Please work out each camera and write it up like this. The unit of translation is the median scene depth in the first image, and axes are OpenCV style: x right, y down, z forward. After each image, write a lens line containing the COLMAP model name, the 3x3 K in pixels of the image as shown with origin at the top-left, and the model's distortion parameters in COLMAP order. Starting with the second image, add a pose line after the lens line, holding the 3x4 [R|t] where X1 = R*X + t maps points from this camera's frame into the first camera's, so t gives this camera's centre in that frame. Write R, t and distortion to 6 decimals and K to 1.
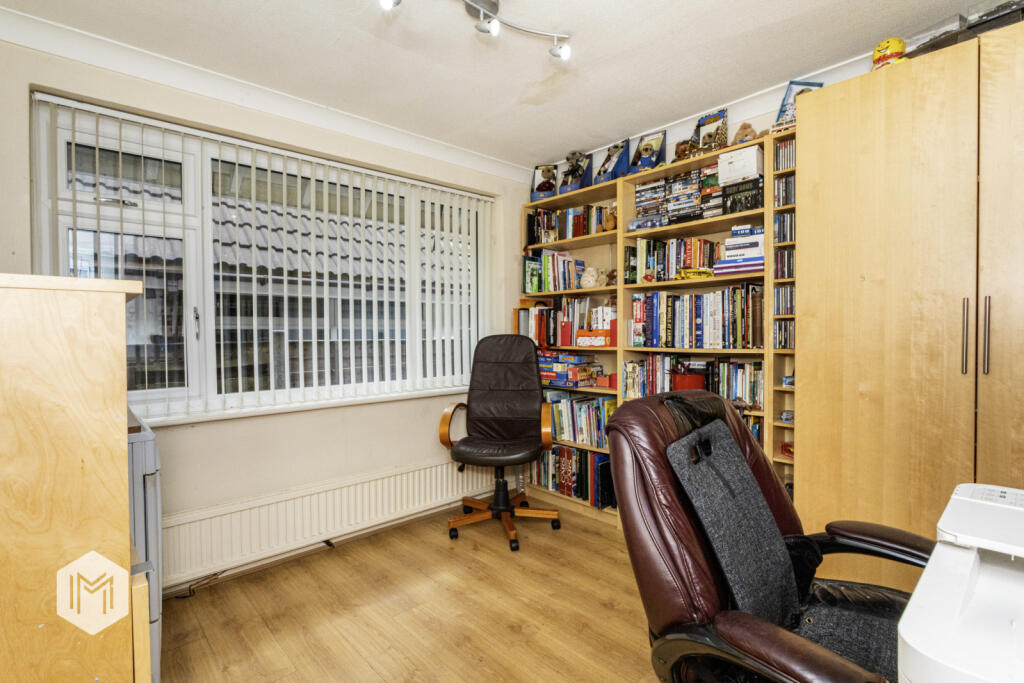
lens RADIAL K [[489.7, 0, 507.5], [0, 489.7, 340.9], [0, 0, 1]] dist [-0.020653, 0.000357]
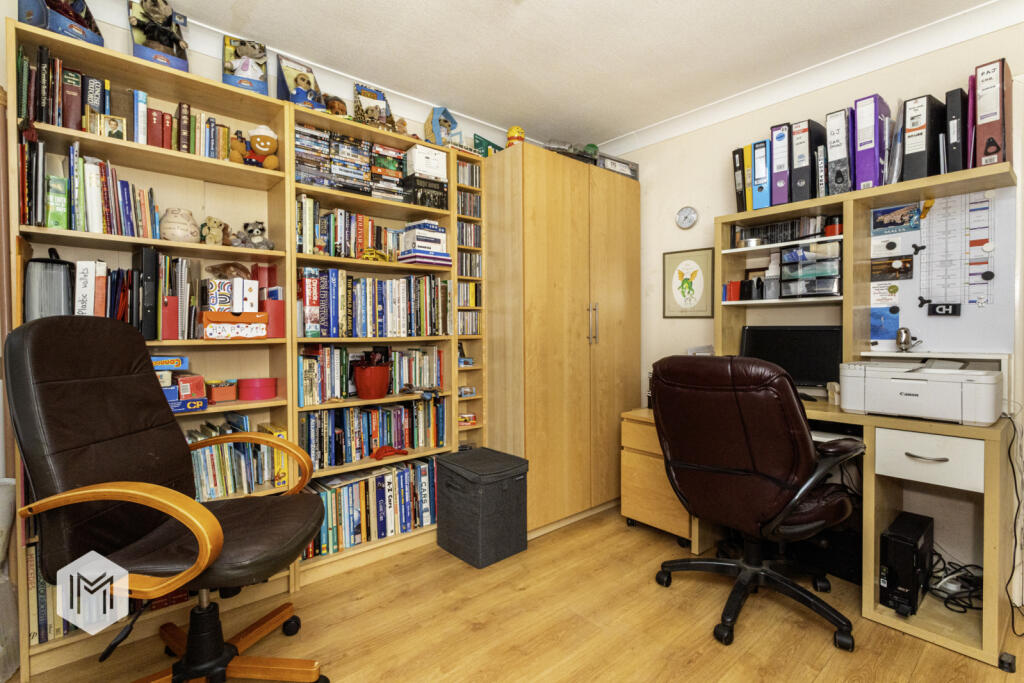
lens RADIAL K [[511.4, 0, 508.8], [0, 511.4, 334.7], [0, 0, 1]] dist [0.003856, 0.000363]
pose [[-0.007256, -0.001845, 0.999972, -0.573854], [0.018438, 0.999828, 0.001979, 0.012818], [-0.999804, 0.018452, -0.007220, 0.750856]]
